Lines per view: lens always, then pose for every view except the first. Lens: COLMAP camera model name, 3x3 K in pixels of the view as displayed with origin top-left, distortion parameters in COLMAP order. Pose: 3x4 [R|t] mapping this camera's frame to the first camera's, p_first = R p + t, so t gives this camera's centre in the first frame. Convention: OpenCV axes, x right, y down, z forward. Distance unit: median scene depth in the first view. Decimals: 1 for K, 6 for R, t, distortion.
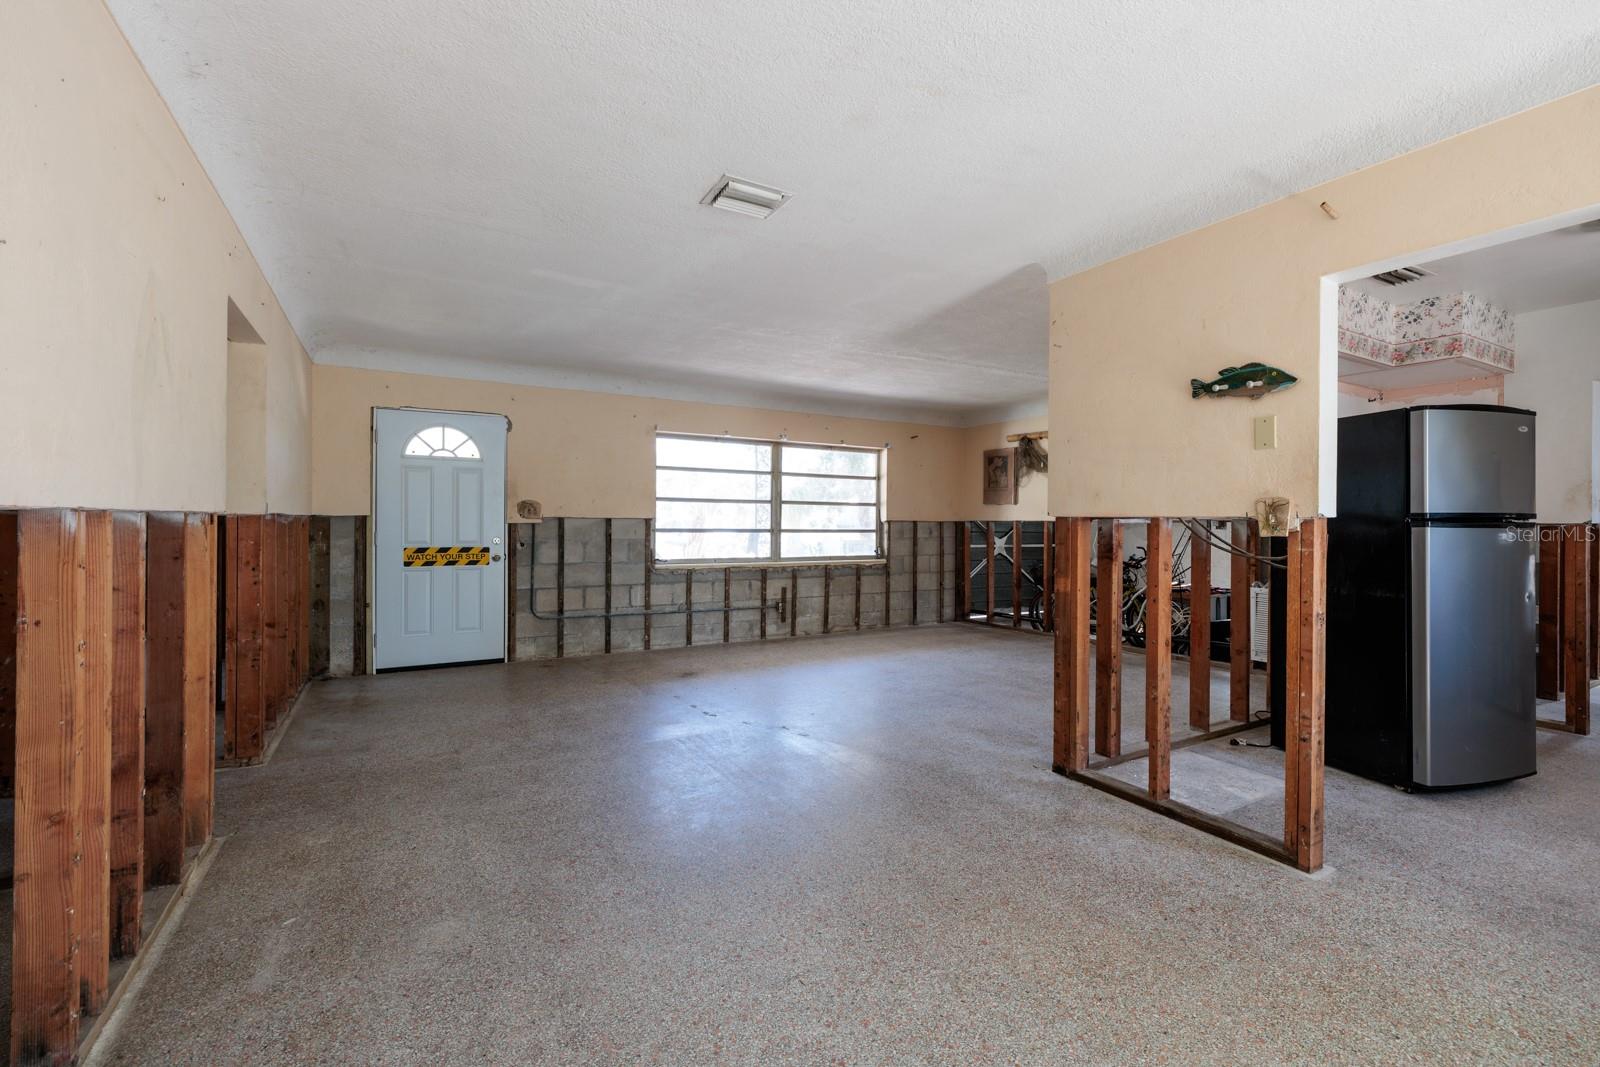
lens RADIAL K [[685.1, 0, 807.5], [0, 685.1, 521.5], [0, 0, 1]] dist [-0.000581, -0.000315]
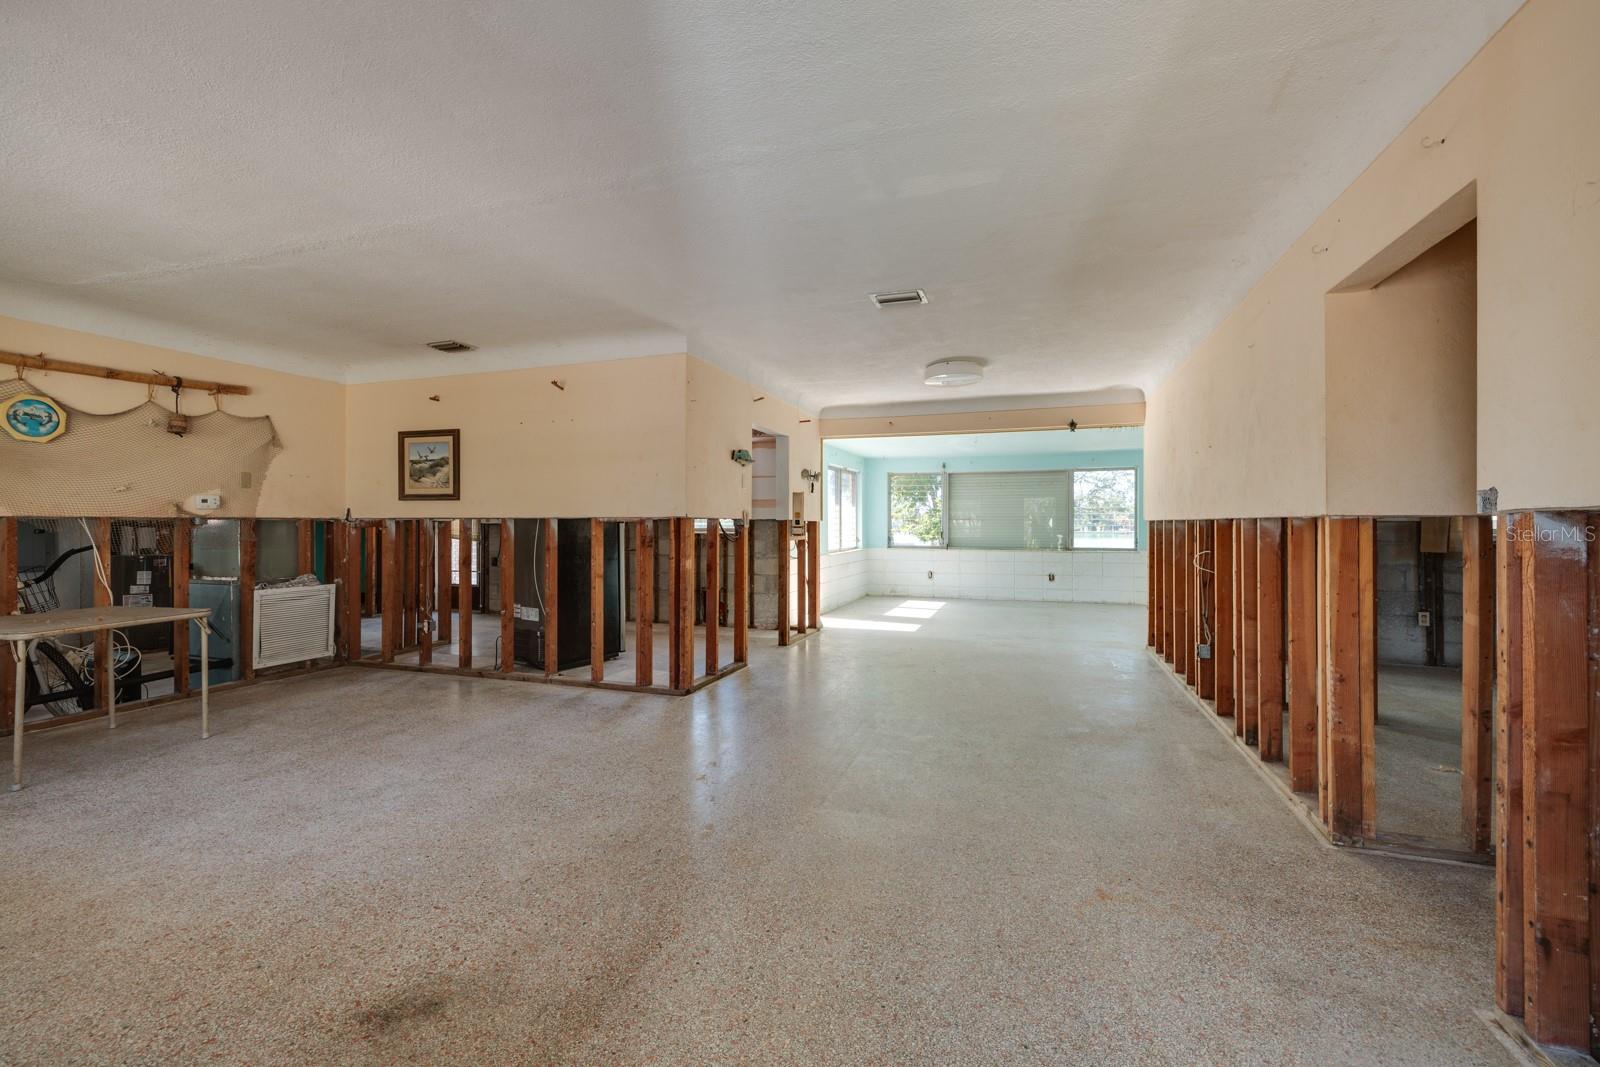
lens RADIAL K [[685.1, 0, 807.5], [0, 685.1, 521.5], [0, 0, 1]] dist [-0.000581, -0.000315]
pose [[-0.663168, -0.004942, 0.748455, -0.458509], [-0.003621, 0.999988, 0.003395, -0.000978], [-0.748462, -0.000459, -0.663177, 0.925928]]
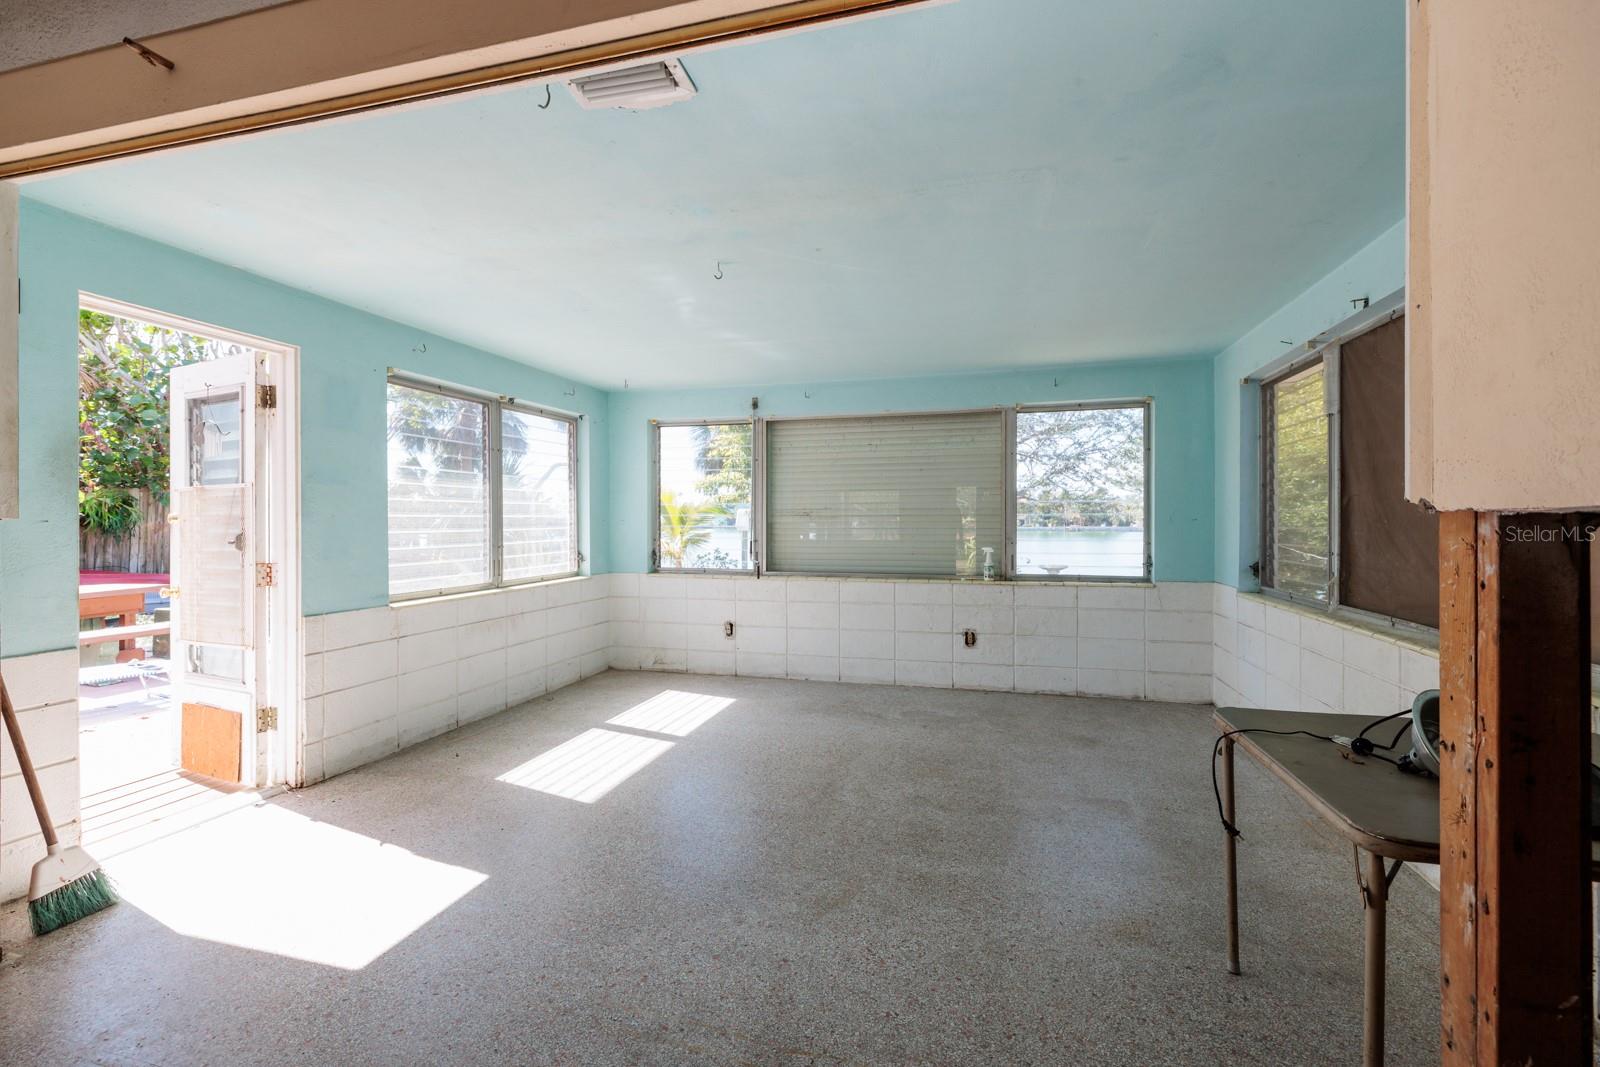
lens RADIAL K [[685.1, 0, 807.5], [0, 685.1, 521.5], [0, 0, 1]] dist [-0.000581, -0.000315]
pose [[-0.708203, -0.006959, 0.705974, -0.315498], [-0.002097, 0.999968, 0.007753, -0.000768], [-0.706006, 0.004010, -0.708195, 0.640344]]
